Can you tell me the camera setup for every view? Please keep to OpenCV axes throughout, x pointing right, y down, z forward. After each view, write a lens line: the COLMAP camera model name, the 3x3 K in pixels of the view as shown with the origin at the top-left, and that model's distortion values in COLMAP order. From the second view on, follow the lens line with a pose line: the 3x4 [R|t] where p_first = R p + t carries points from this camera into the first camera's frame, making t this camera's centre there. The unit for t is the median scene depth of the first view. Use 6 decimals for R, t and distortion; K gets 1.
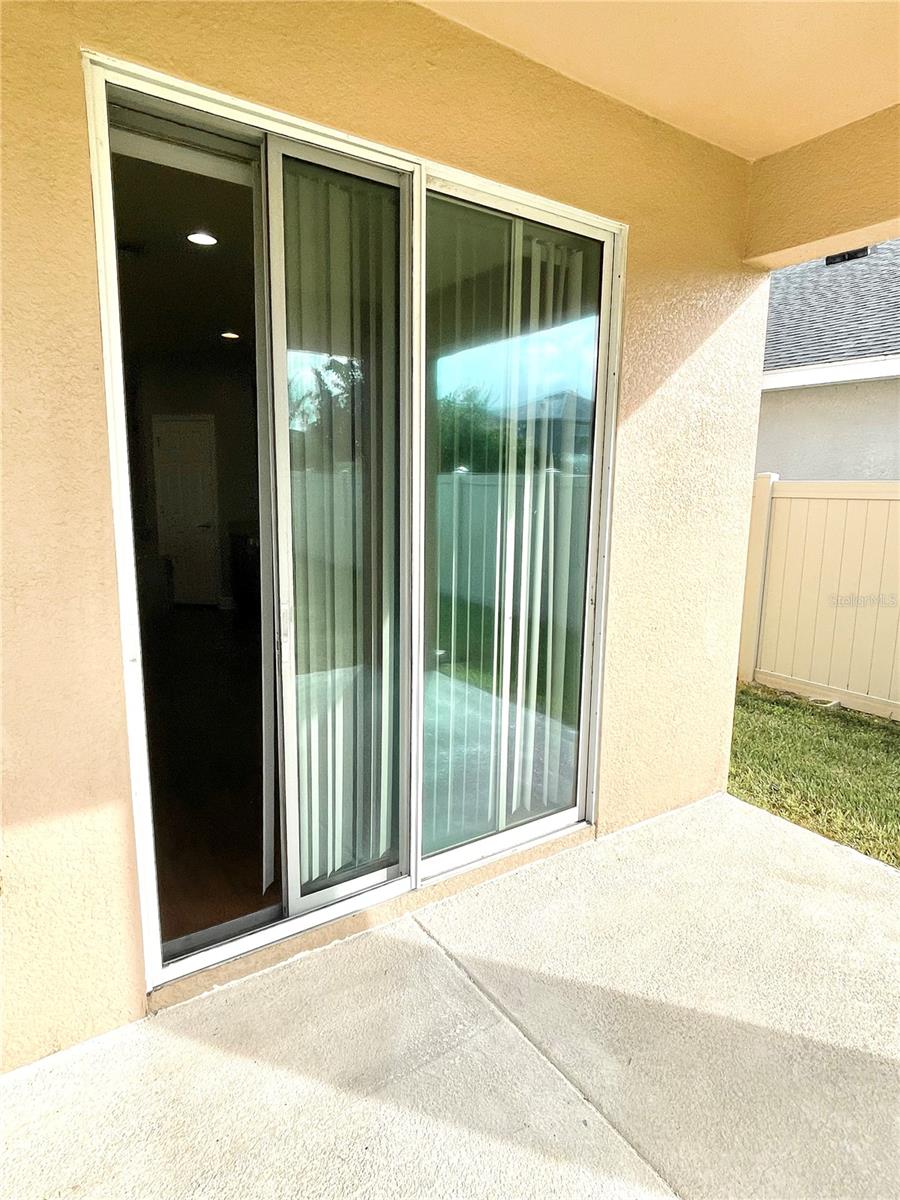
lens RADIAL K [[673.6, 0, 450.0], [0, 673.6, 600.0], [0, 0, 1]] dist [-0.000192, -0.000065]
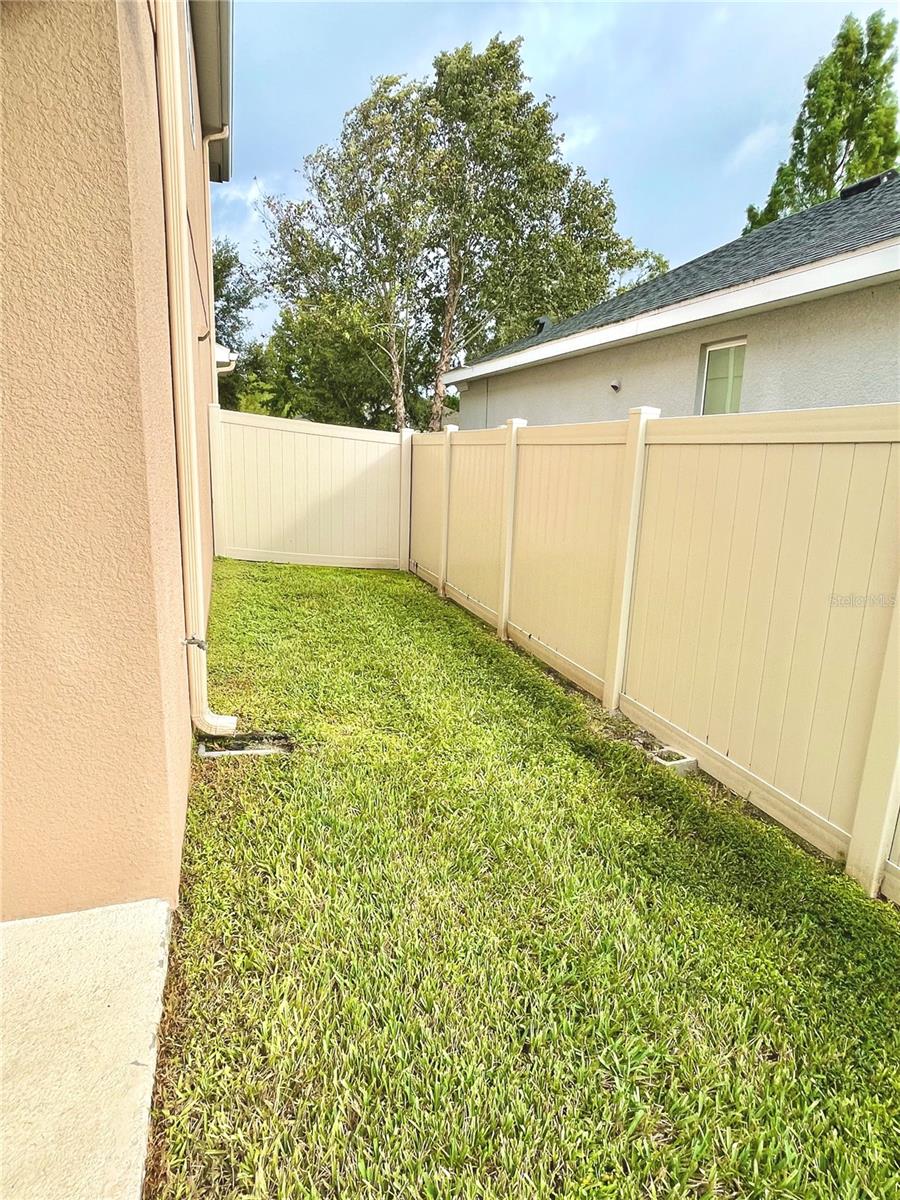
lens RADIAL K [[673.6, 0, 450.0], [0, 673.6, 600.0], [0, 0, 1]] dist [-0.000192, -0.000065]
pose [[0.960463, 0.069727, -0.269533, 0.509196], [-0.057346, 0.996917, 0.053553, -0.024738], [0.272436, -0.035979, 0.961501, 0.307619]]
